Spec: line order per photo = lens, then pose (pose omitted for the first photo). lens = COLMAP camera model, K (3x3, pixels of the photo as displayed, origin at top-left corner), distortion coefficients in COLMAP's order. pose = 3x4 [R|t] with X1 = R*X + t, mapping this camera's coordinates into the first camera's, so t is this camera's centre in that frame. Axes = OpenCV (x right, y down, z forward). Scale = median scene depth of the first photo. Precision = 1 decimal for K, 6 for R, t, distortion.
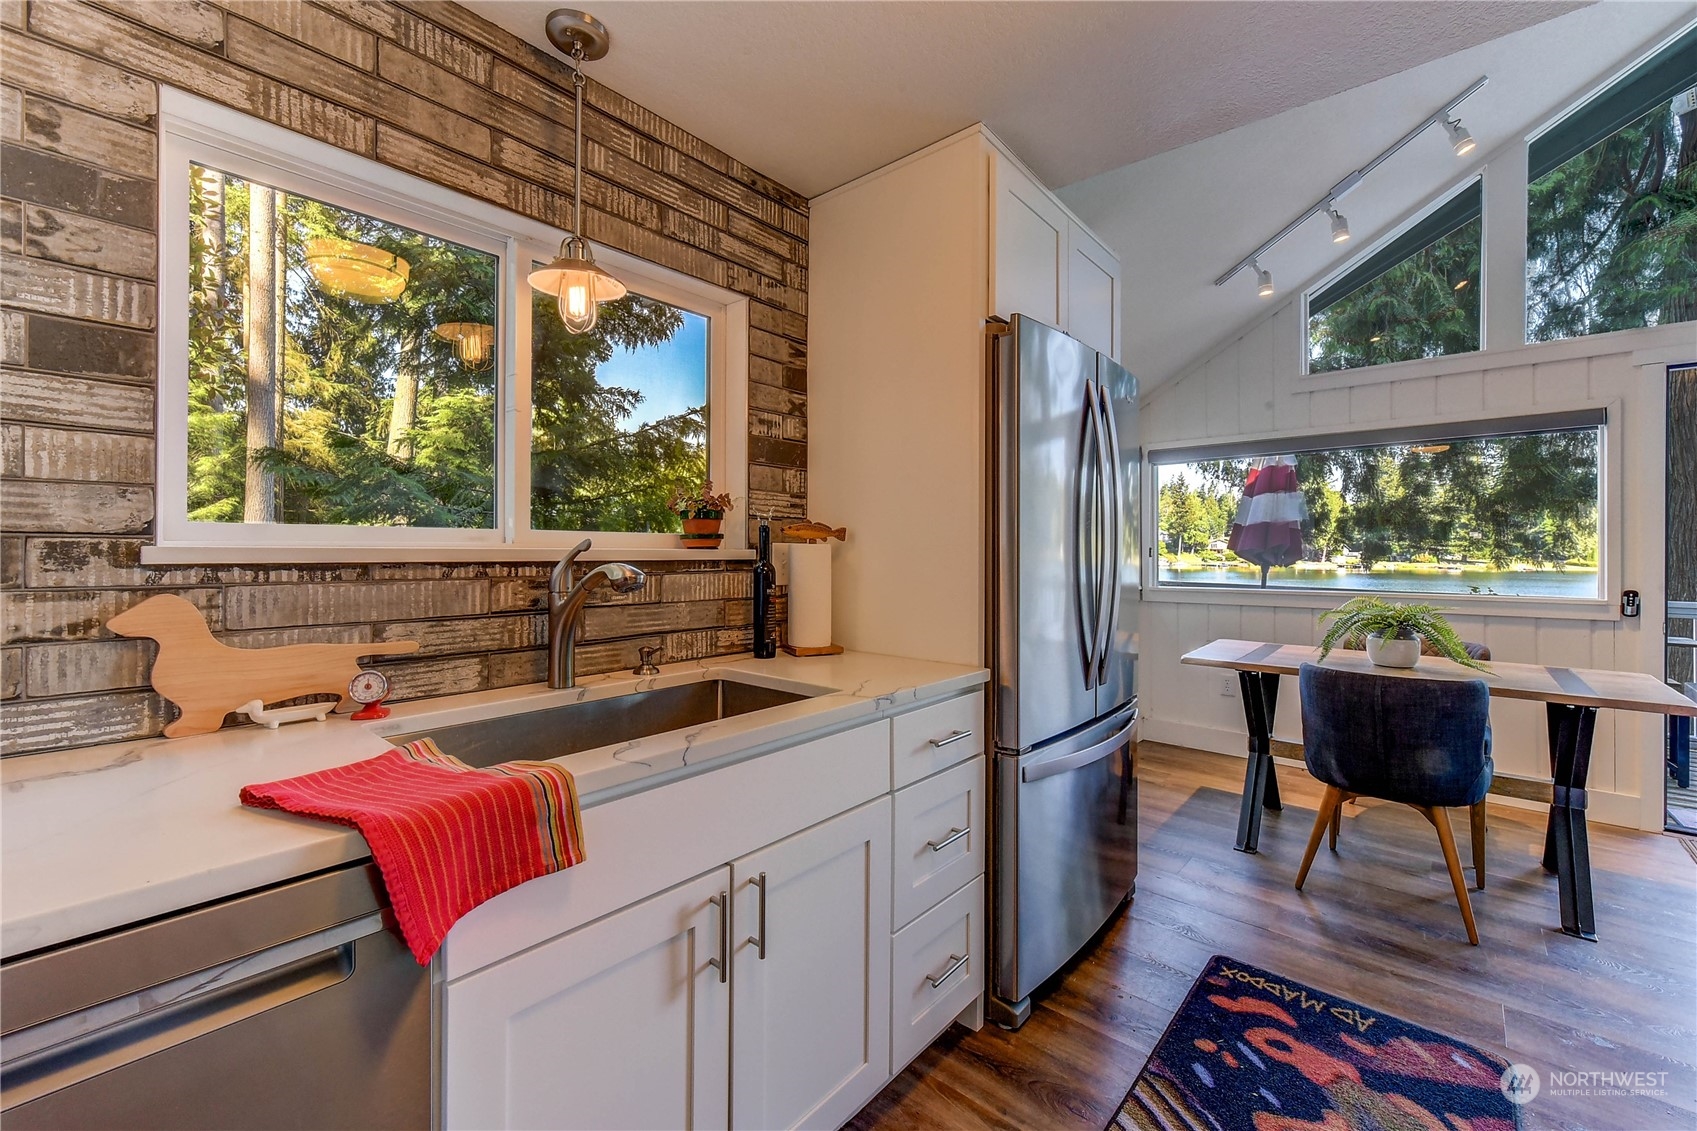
lens RADIAL K [[695.5, 0, 853.5], [0, 695.5, 552.2], [0, 0, 1]] dist [0.002730, -0.001015]
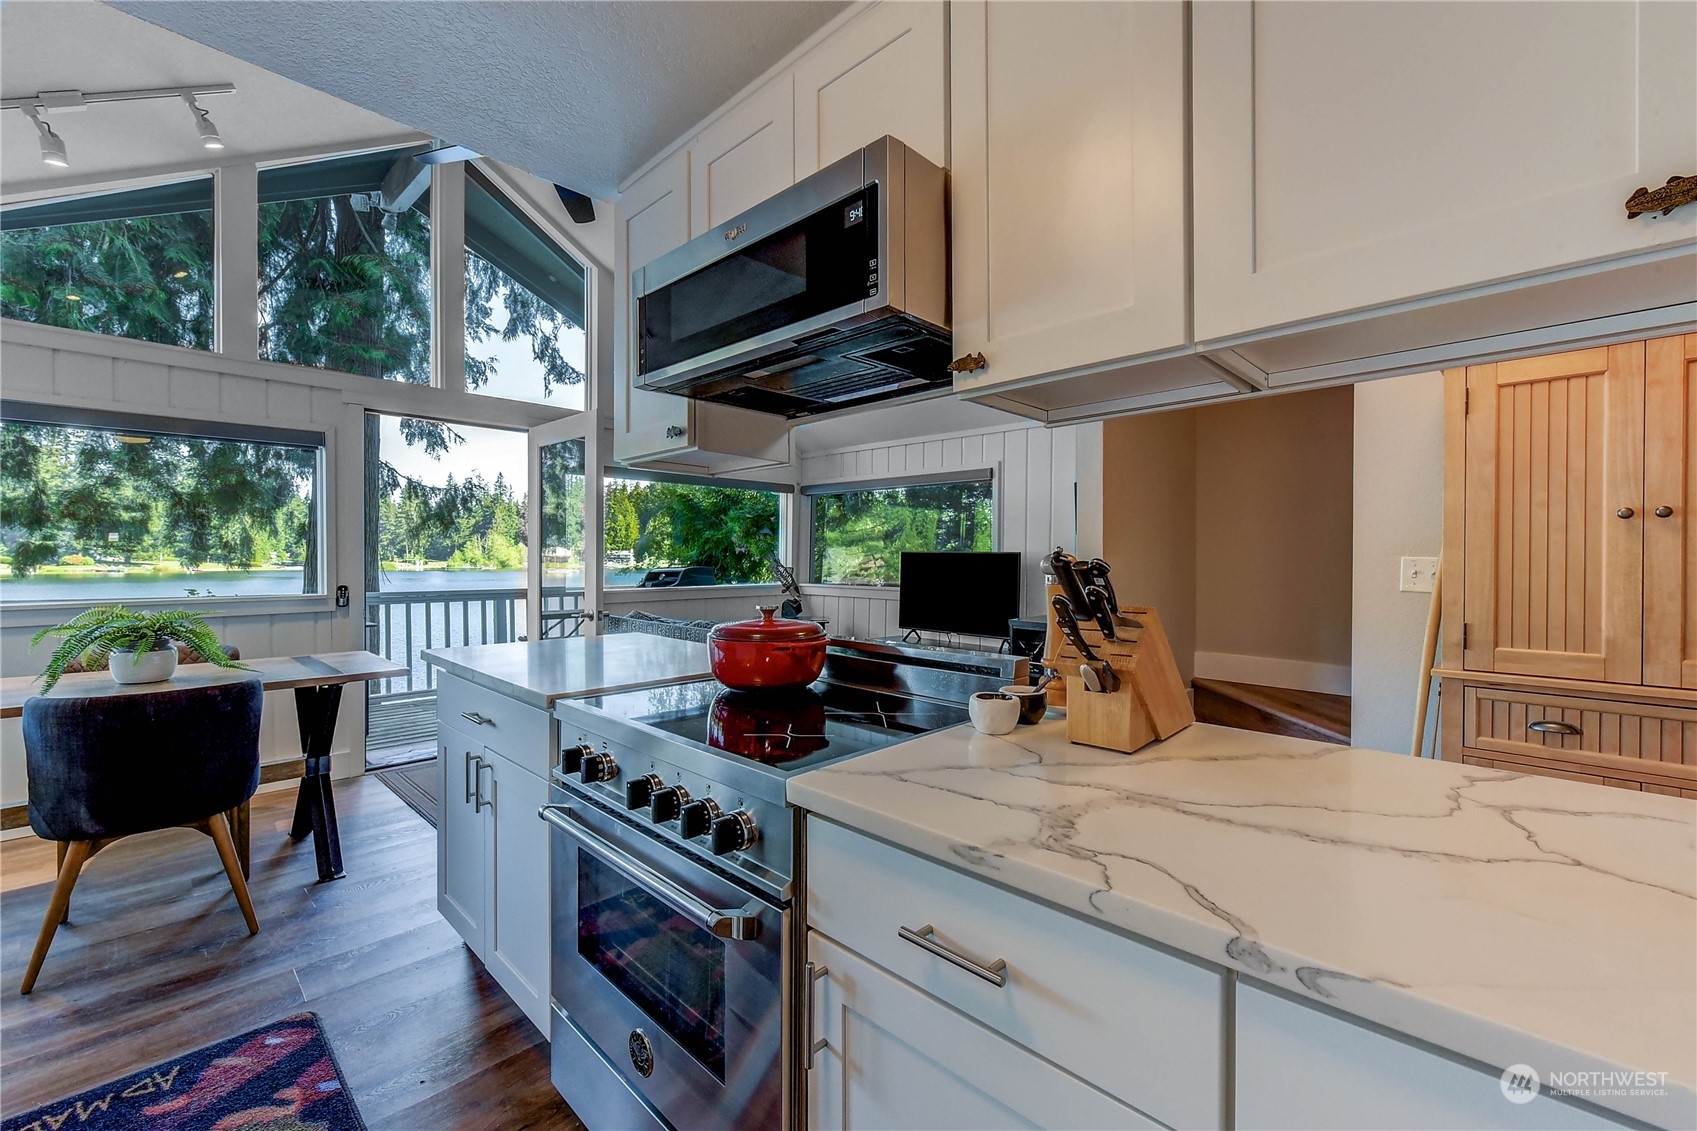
lens RADIAL K [[695.5, 0, 857.2], [0, 695.5, 565.7], [0, 0, 1]] dist [0.002730, -0.001015]
pose [[0.031884, -0.016445, 0.999356, -0.093150], [-0.001448, 0.999863, 0.016500, -0.001699], [-0.999491, -0.001973, 0.031856, 0.062553]]
